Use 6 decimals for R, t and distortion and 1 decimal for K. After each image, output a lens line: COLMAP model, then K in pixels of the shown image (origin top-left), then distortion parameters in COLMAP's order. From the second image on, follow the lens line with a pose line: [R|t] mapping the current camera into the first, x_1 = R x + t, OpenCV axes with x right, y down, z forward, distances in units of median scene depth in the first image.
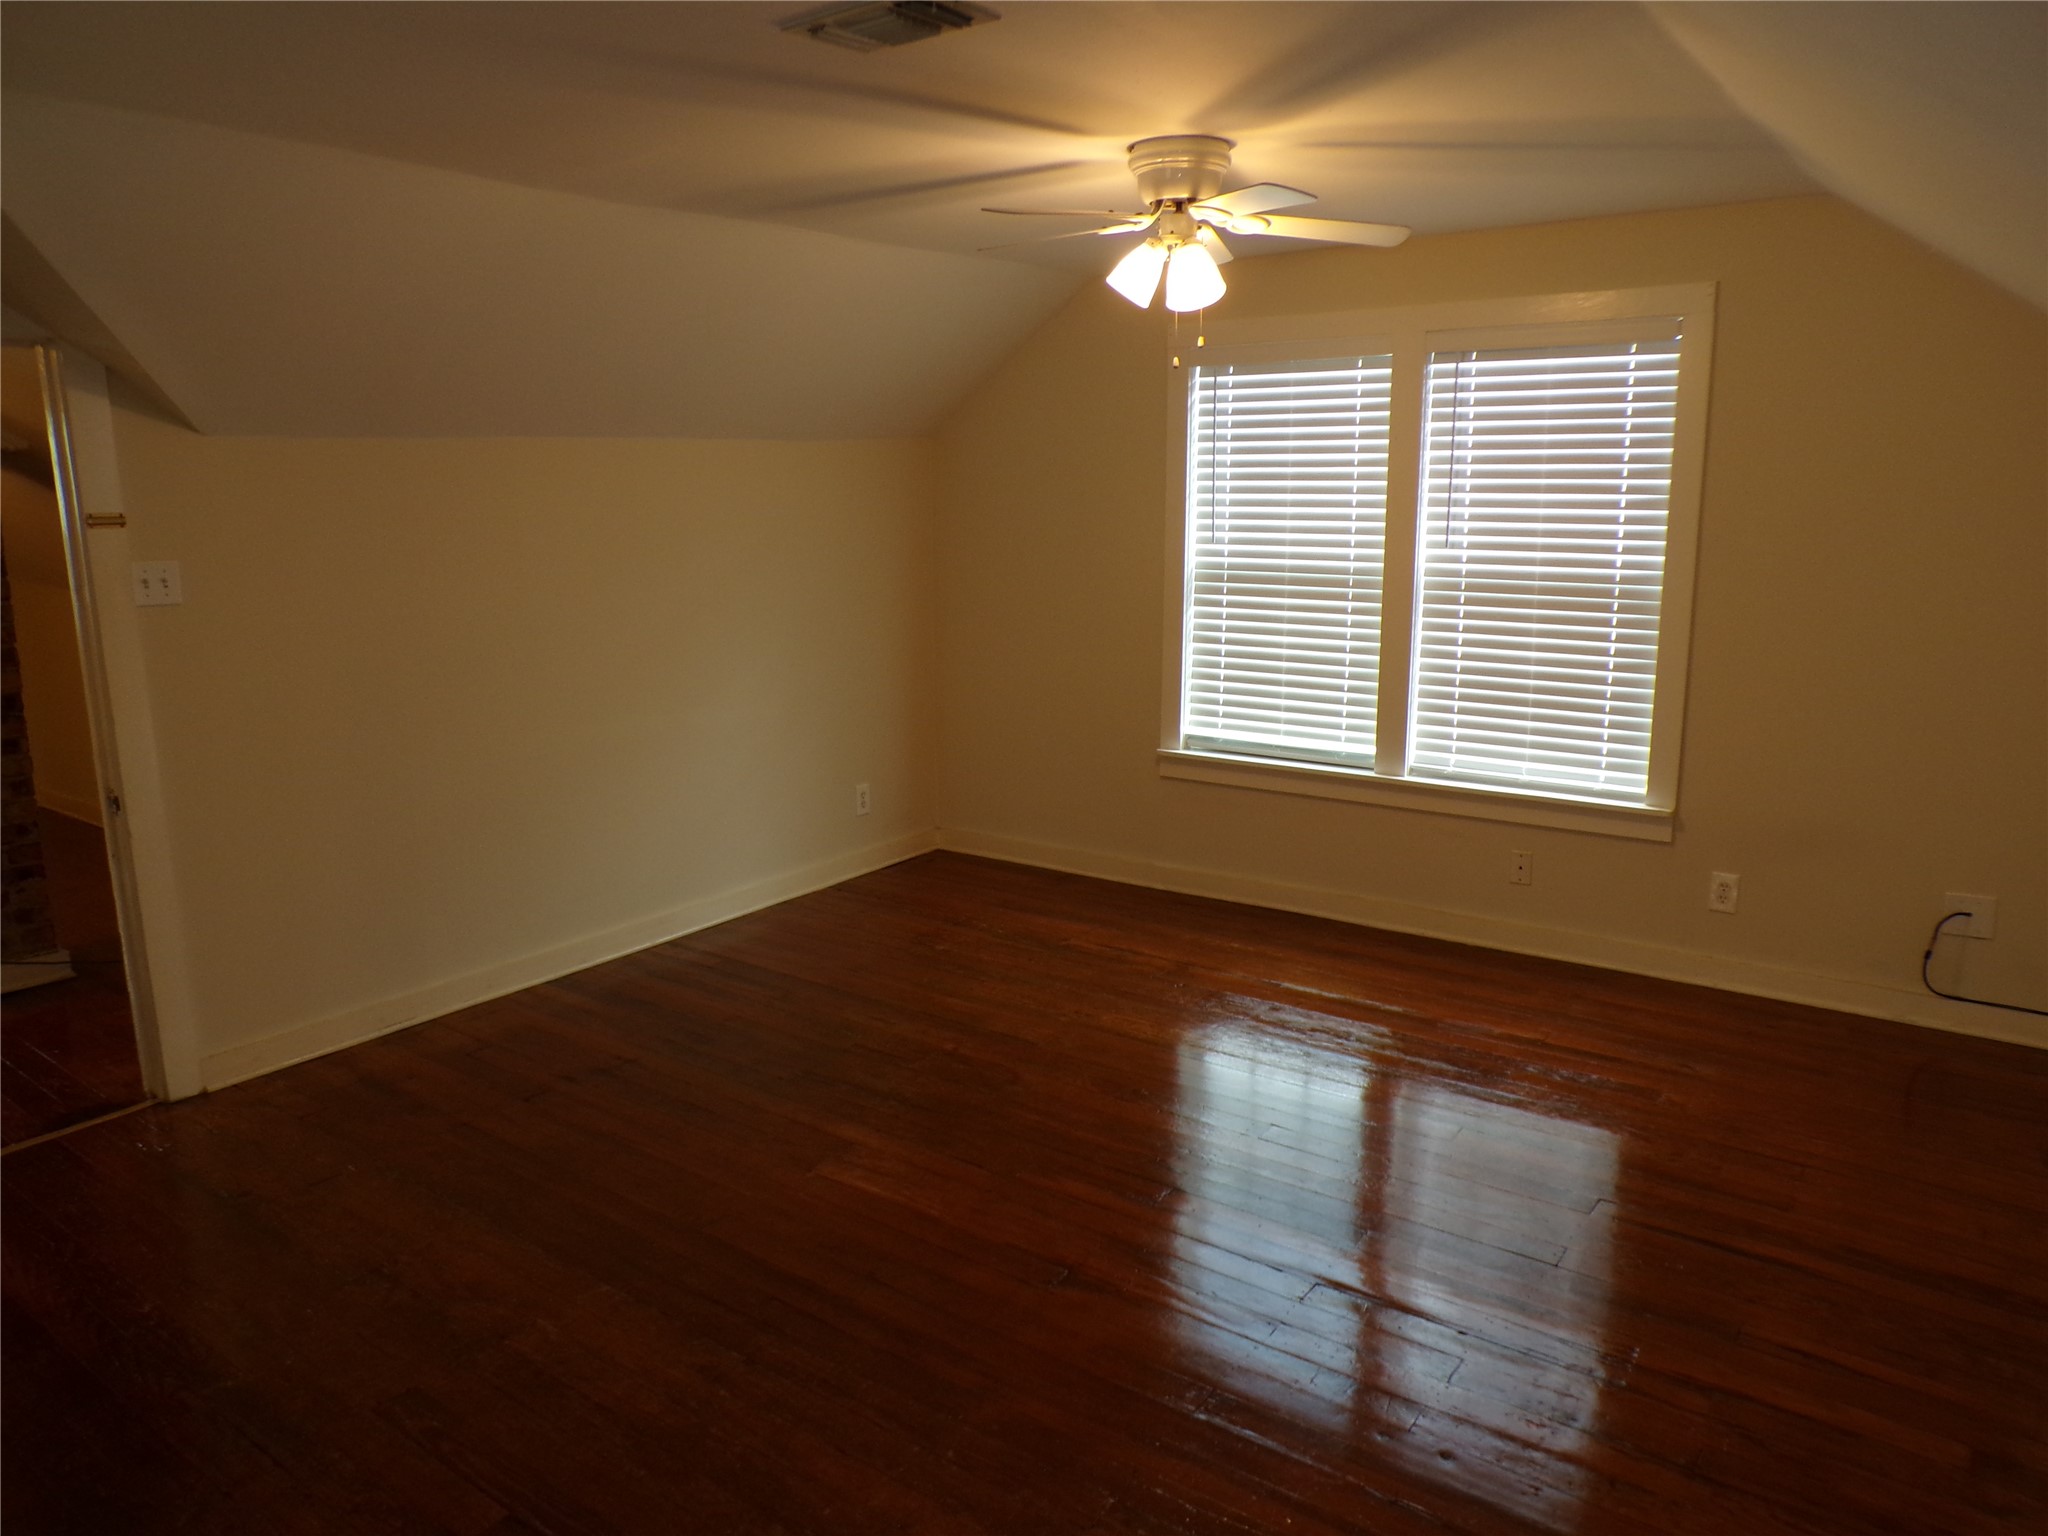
lens RADIAL K [[1383.3, 0, 1024.0], [0, 1383.3, 768.0], [0, 0, 1]] dist [-0.048579, 0.026858]
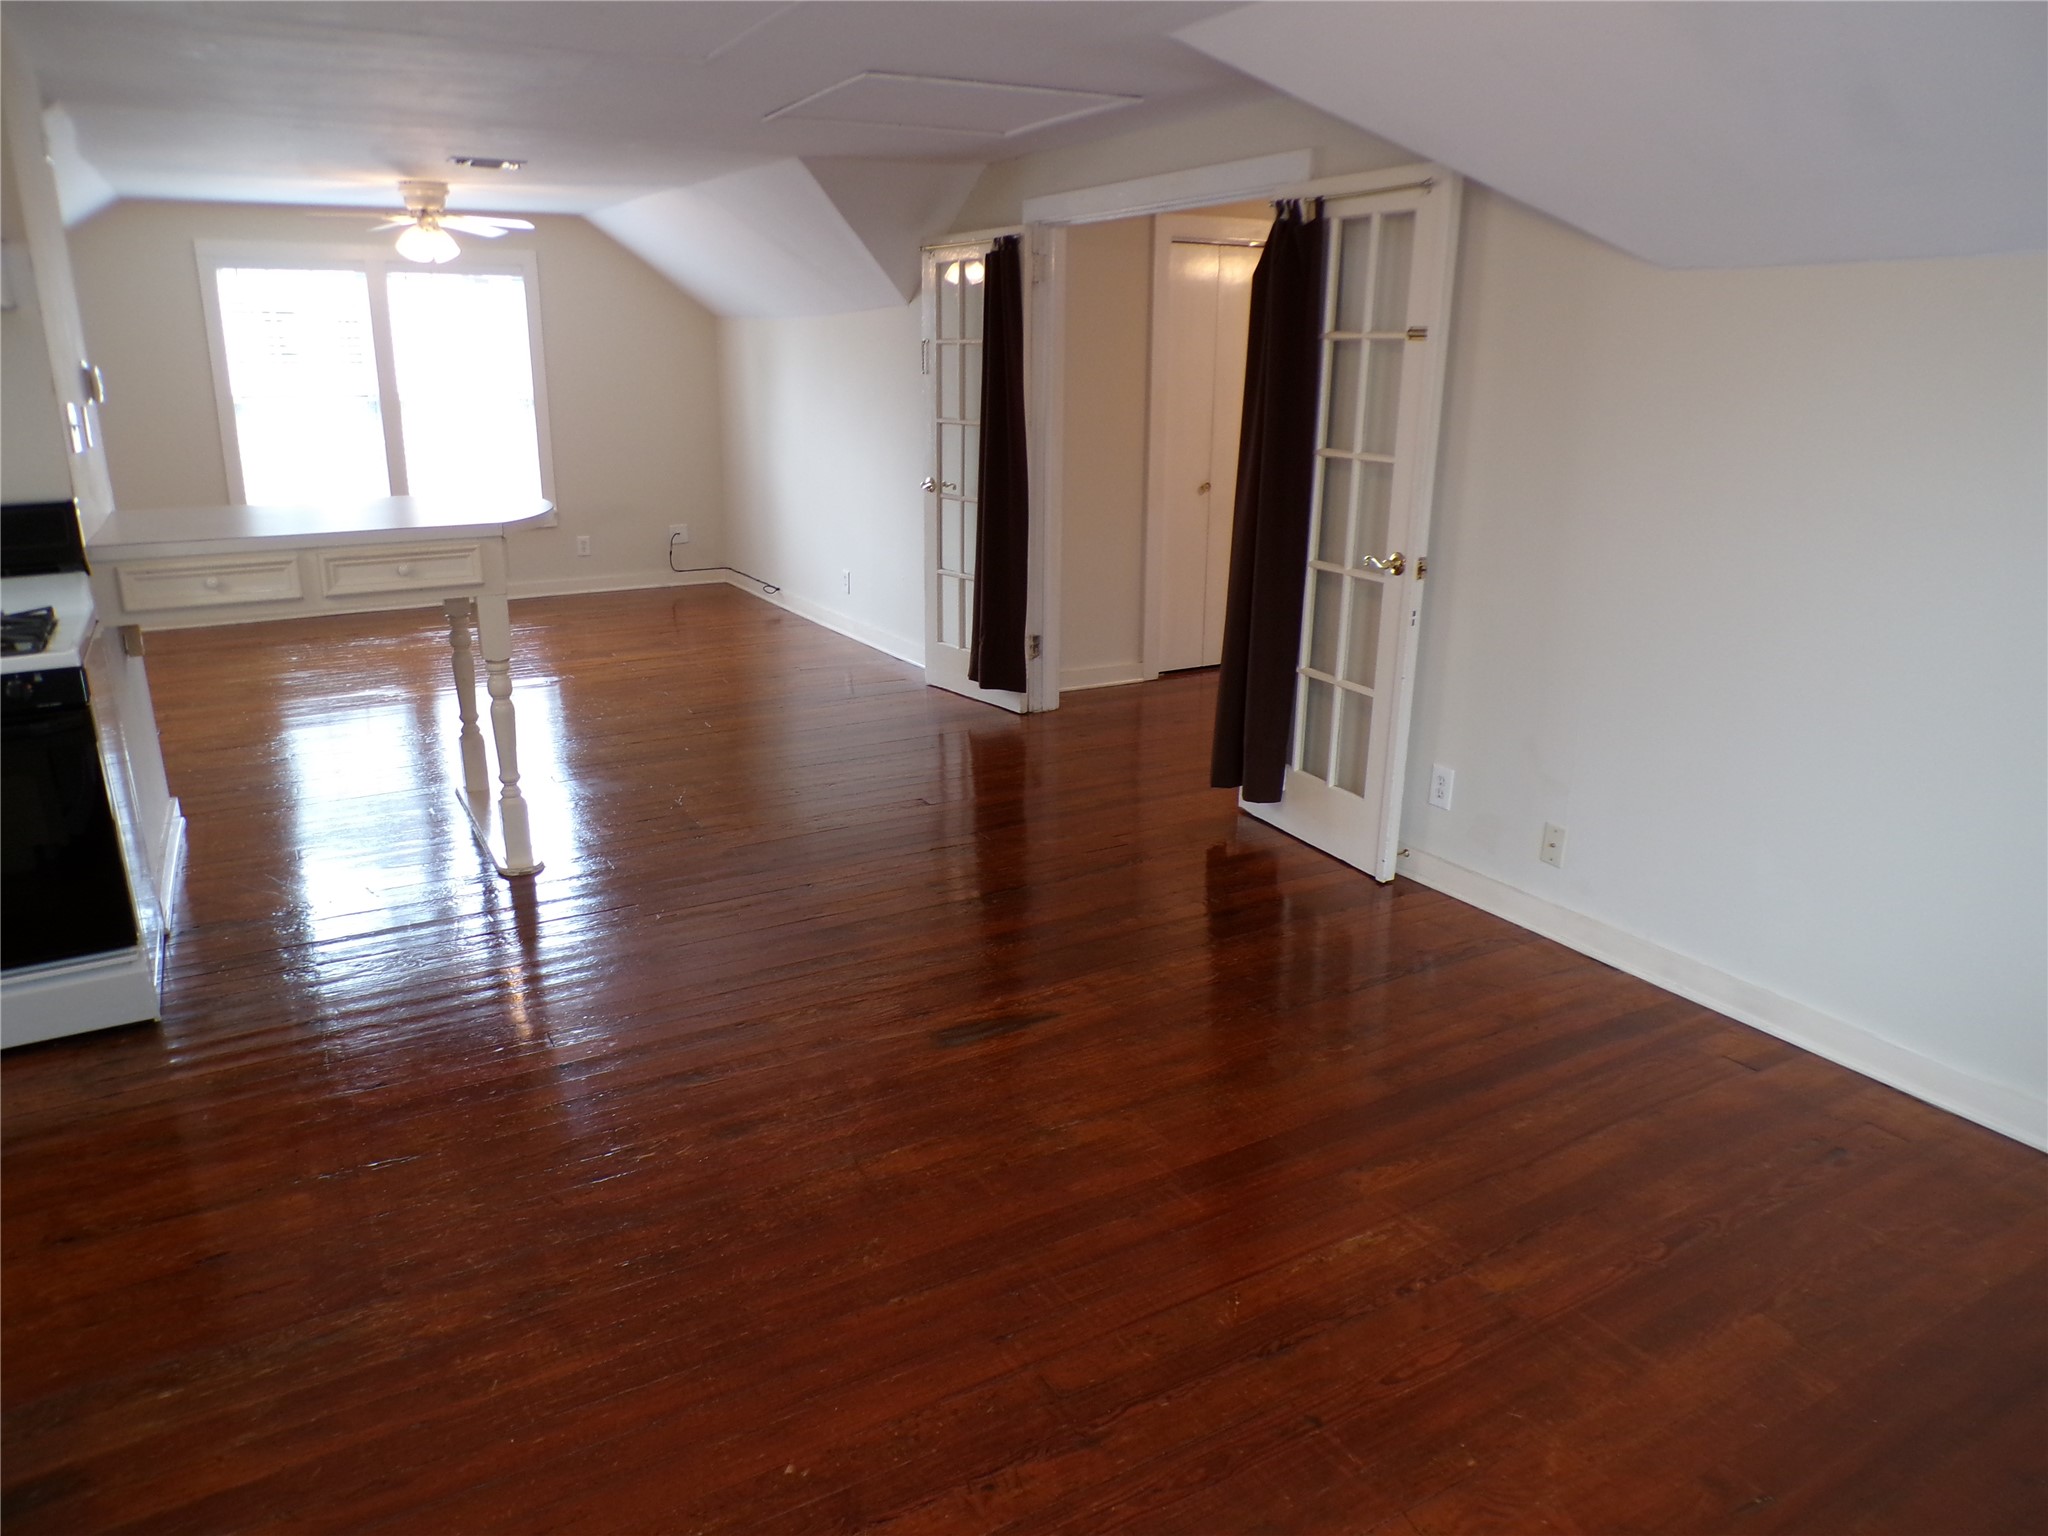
lens RADIAL K [[1383.3, 0, 1024.0], [0, 1383.3, 768.0], [0, 0, 1]] dist [-0.048579, 0.026858]
pose [[0.408033, -0.250327, 0.877978, -1.060631], [0.174883, 0.965298, 0.193948, 0.117779], [-0.896061, 0.074407, 0.437651, -0.465789]]
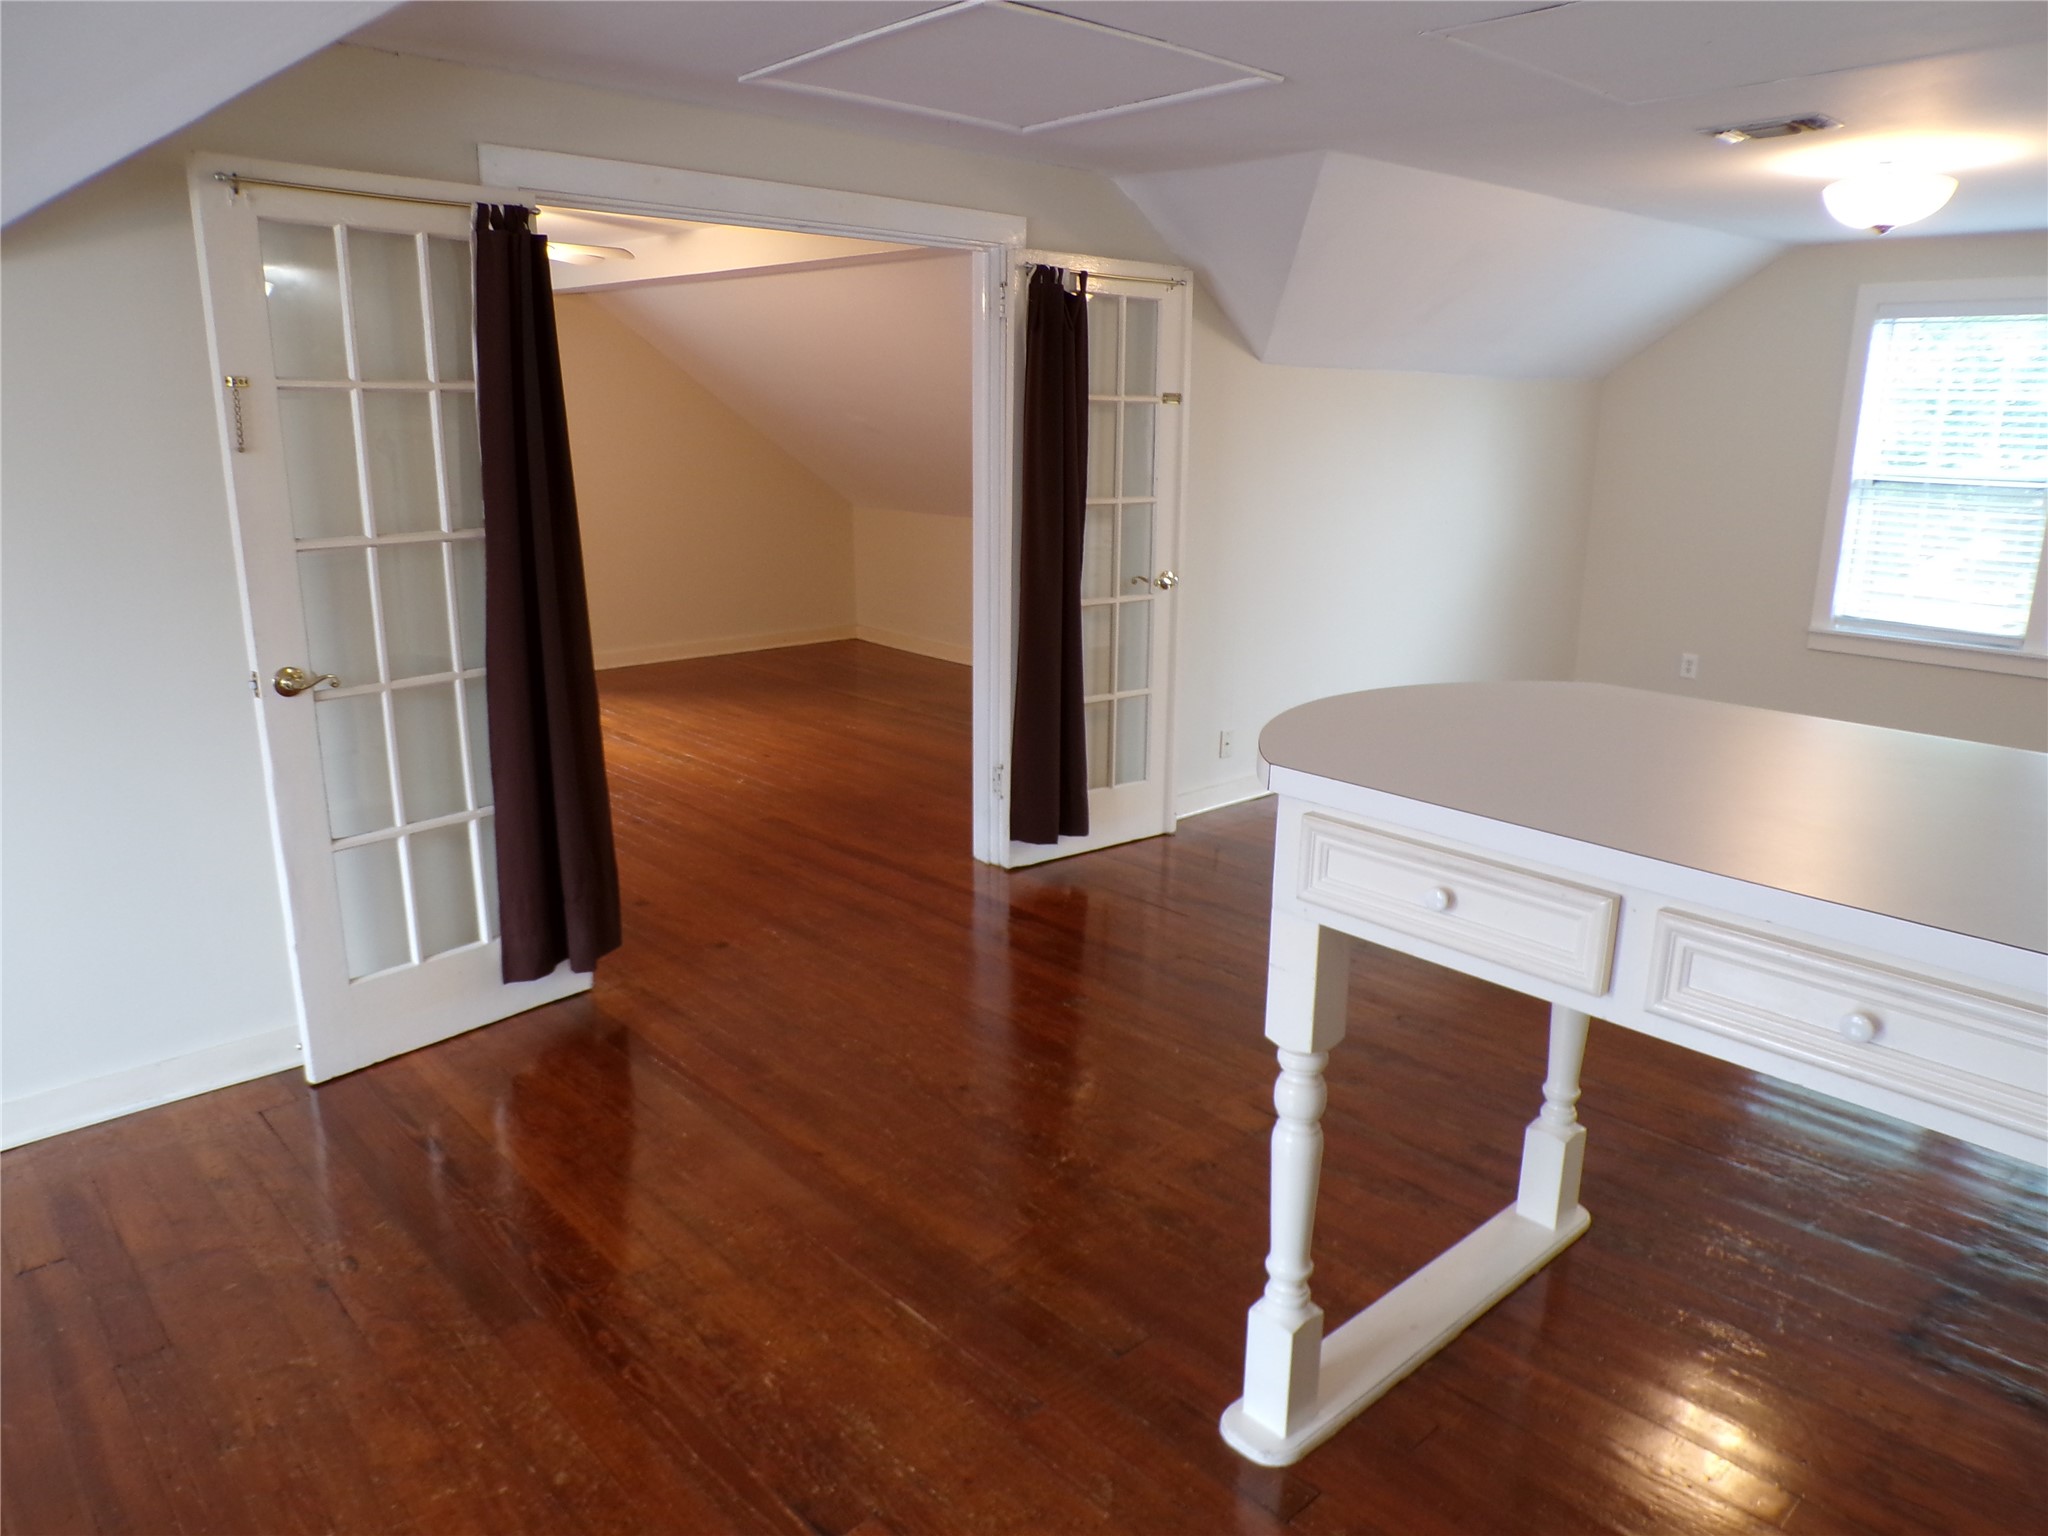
lens RADIAL K [[1383.3, 0, 1024.0], [0, 1383.3, 768.0], [0, 0, 1]] dist [-0.048579, 0.026858]
pose [[-0.980772, -0.048877, 0.188940, -0.295673], [0.038101, 0.901546, 0.431003, -0.130470], [-0.191404, 0.429914, -0.882348, 0.707930]]
